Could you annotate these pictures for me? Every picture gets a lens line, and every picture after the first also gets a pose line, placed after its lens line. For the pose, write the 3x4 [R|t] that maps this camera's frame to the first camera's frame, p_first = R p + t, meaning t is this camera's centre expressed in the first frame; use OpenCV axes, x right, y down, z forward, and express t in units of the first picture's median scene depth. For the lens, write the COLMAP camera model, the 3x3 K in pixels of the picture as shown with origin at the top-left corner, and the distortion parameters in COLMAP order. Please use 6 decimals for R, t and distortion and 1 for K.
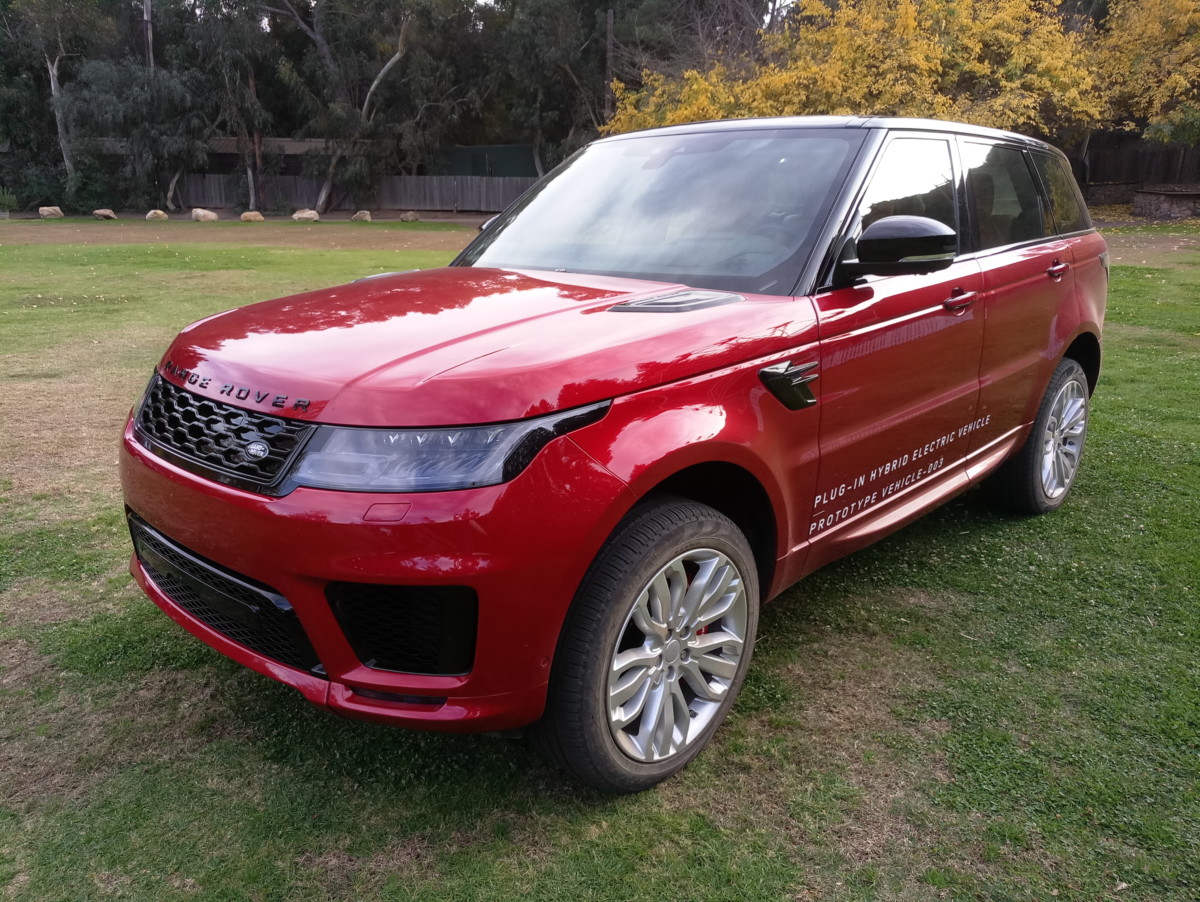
lens RADIAL K [[904.3, 0, 593.5], [0, 904.3, 444.7], [0, 0, 1]] dist [0.025260, -0.009991]
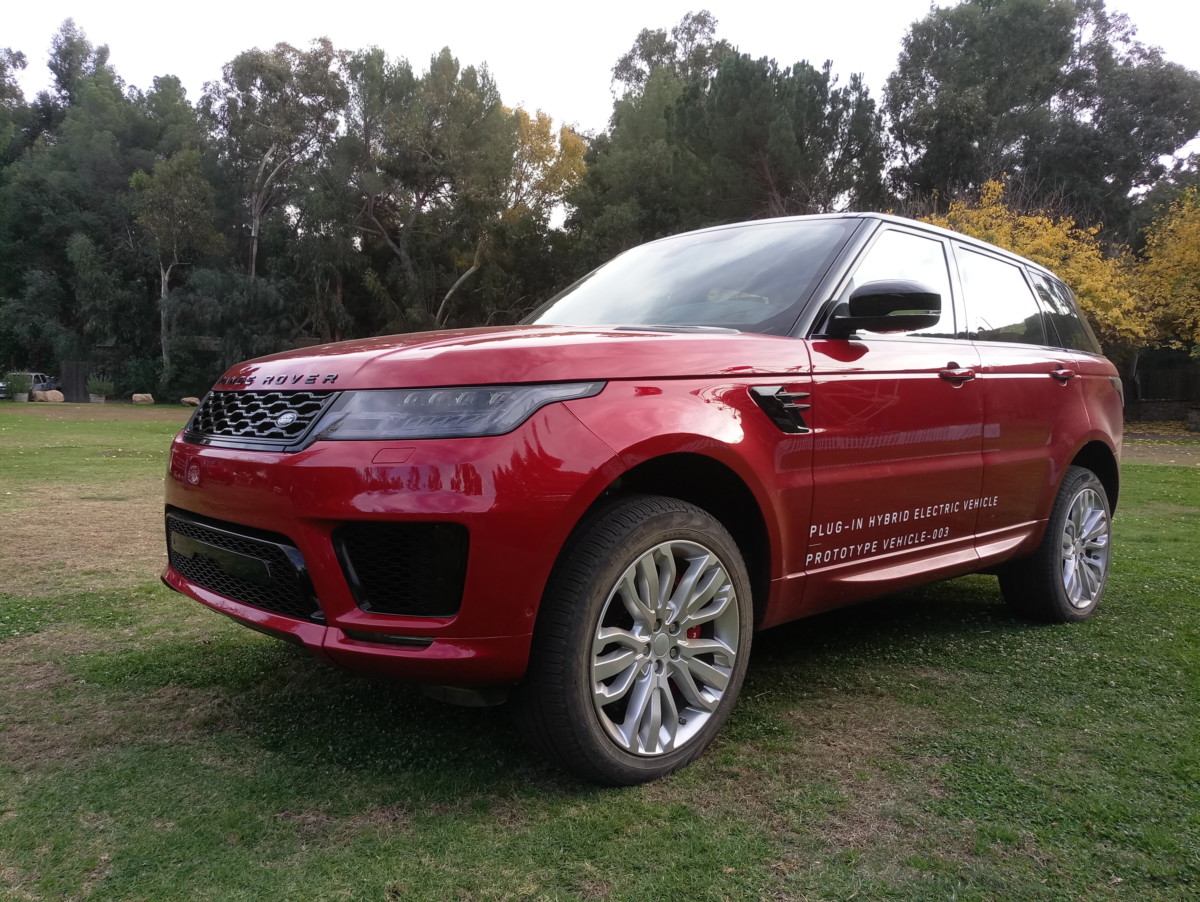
lens RADIAL K [[904.3, 0, 593.5], [0, 904.3, 444.7], [0, 0, 1]] dist [0.025260, -0.009991]
pose [[0.997518, 0.033417, -0.061982, 0.052141], [-0.046334, 0.974311, -0.220389, 0.185348], [0.053025, 0.222714, 0.973441, -0.038998]]
